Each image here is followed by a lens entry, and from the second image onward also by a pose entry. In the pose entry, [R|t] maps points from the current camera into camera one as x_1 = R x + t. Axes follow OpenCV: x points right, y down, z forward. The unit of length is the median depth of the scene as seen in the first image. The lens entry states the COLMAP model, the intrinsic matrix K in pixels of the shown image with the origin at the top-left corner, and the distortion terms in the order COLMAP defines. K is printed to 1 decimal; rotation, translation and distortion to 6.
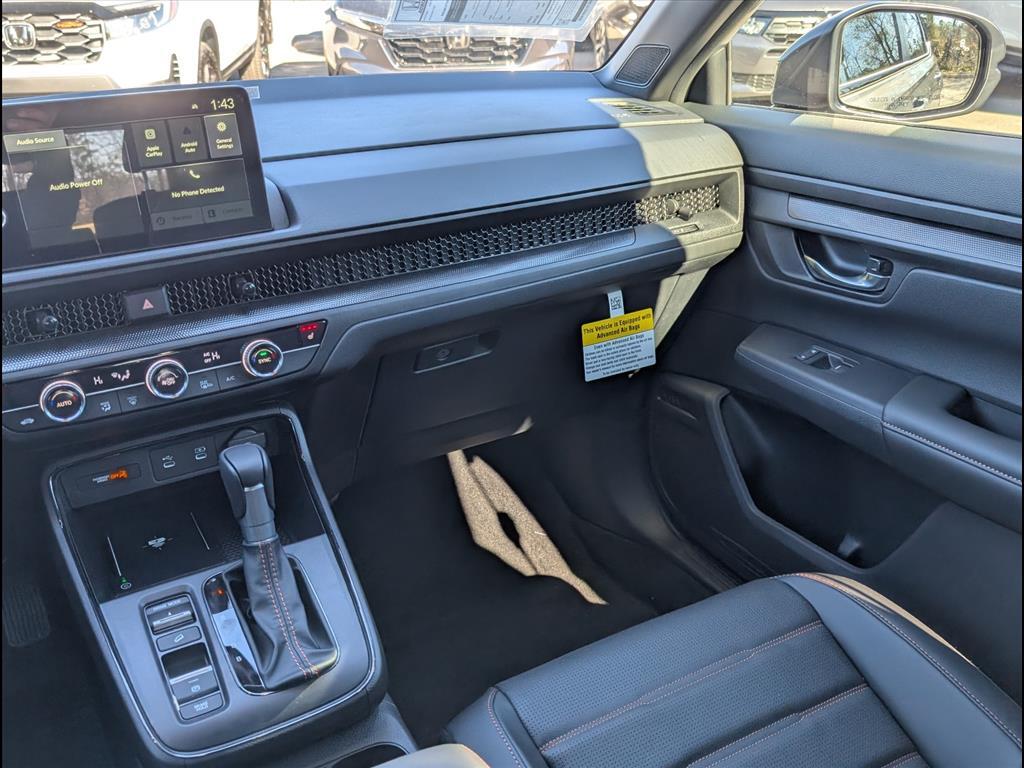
lens RADIAL K [[976.8, 0, 512.0], [0, 976.8, 384.0], [0, 0, 1]] dist [-0.006374, 0.014388]
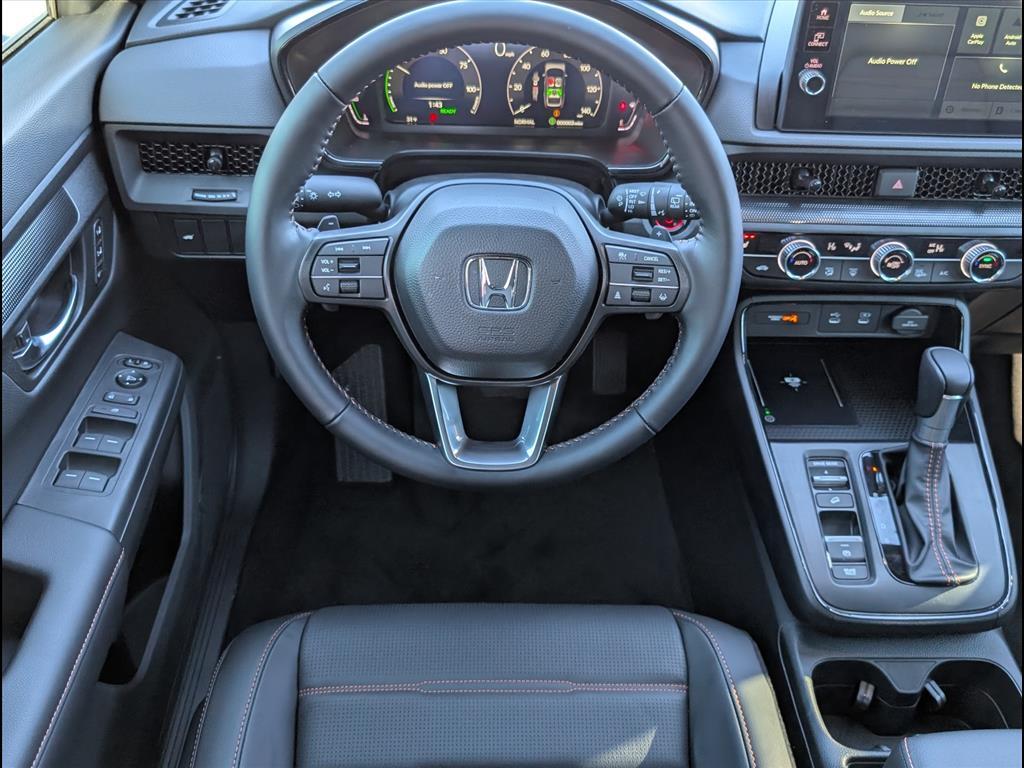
lens RADIAL K [[976.8, 0, 512.0], [0, 976.8, 384.0], [0, 0, 1]] dist [-0.006374, 0.014388]
pose [[0.874842, 0.348523, -0.336428, -0.321917], [-0.251393, 0.920320, 0.299688, -0.097099], [0.414069, -0.177604, 0.892751, -0.114361]]
